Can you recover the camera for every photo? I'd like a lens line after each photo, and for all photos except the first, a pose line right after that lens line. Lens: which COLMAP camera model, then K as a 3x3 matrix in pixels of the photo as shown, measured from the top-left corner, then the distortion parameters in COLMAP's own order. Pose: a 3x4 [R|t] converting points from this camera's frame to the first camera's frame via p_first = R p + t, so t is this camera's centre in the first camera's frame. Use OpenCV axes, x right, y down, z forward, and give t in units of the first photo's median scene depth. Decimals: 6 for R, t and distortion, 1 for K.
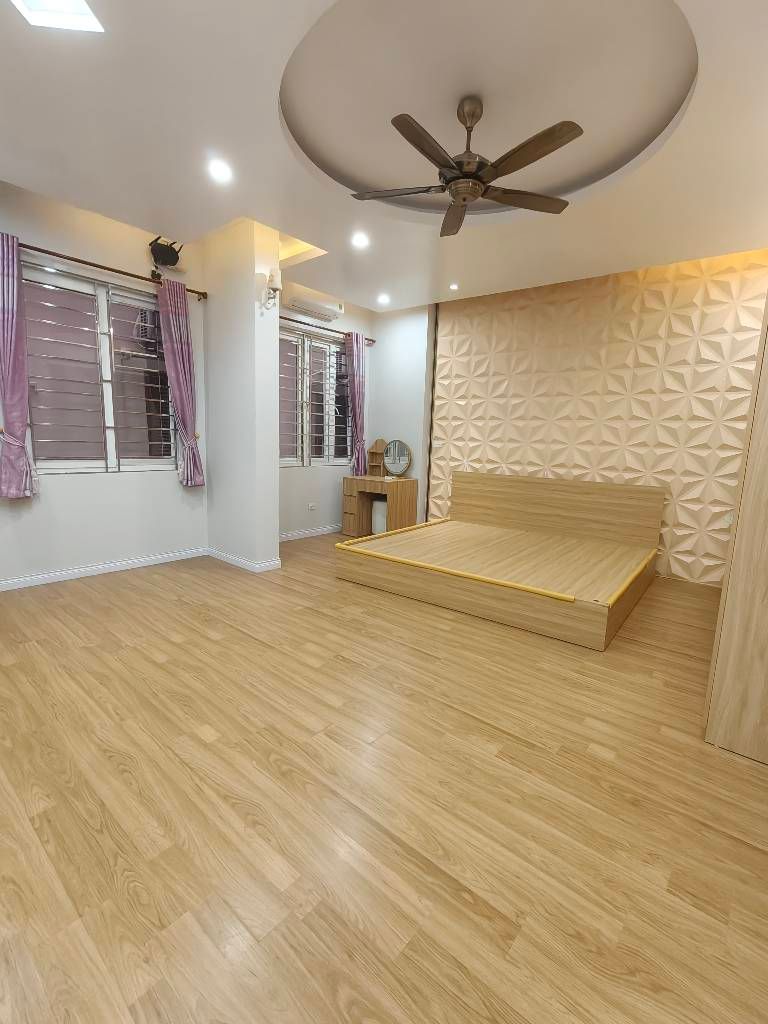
lens RADIAL K [[449.2, 0, 378.8], [0, 449.2, 507.8], [0, 0, 1]] dist [-0.000844, 0.000452]
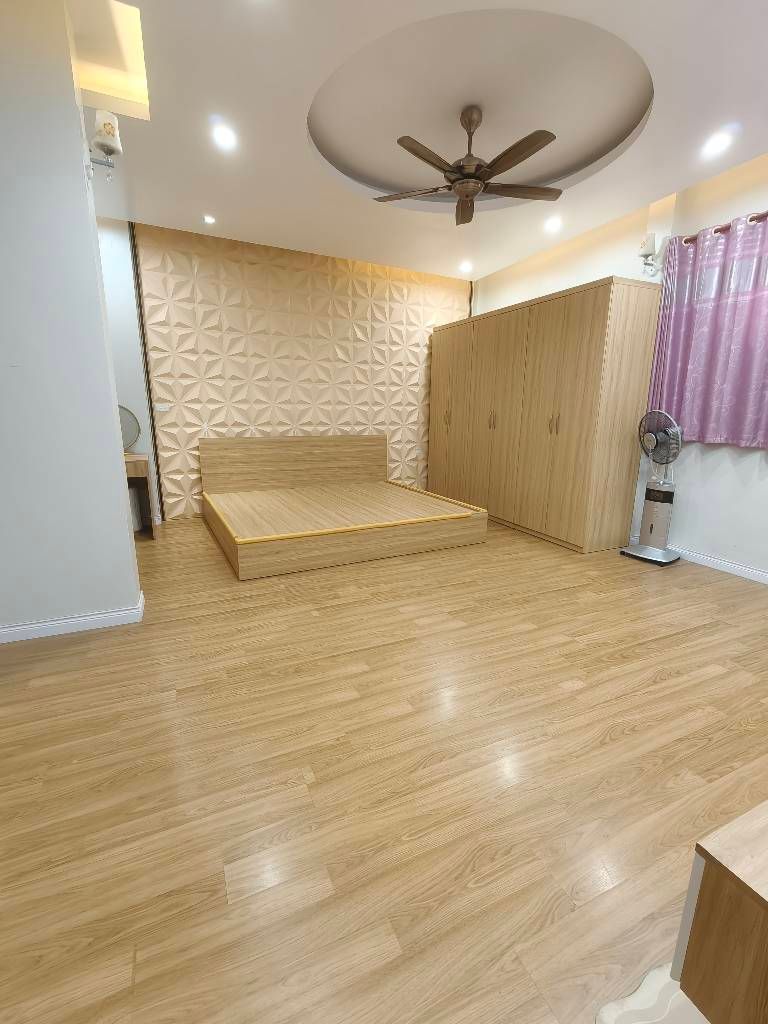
lens RADIAL K [[449.2, 0, 379.2], [0, 449.2, 510.5], [0, 0, 1]] dist [-0.000844, 0.000452]
pose [[0.446827, -0.229923, 0.864570, -0.592999], [0.140487, 0.972453, 0.186007, -0.074632], [-0.883521, 0.038348, 0.466820, 0.366104]]
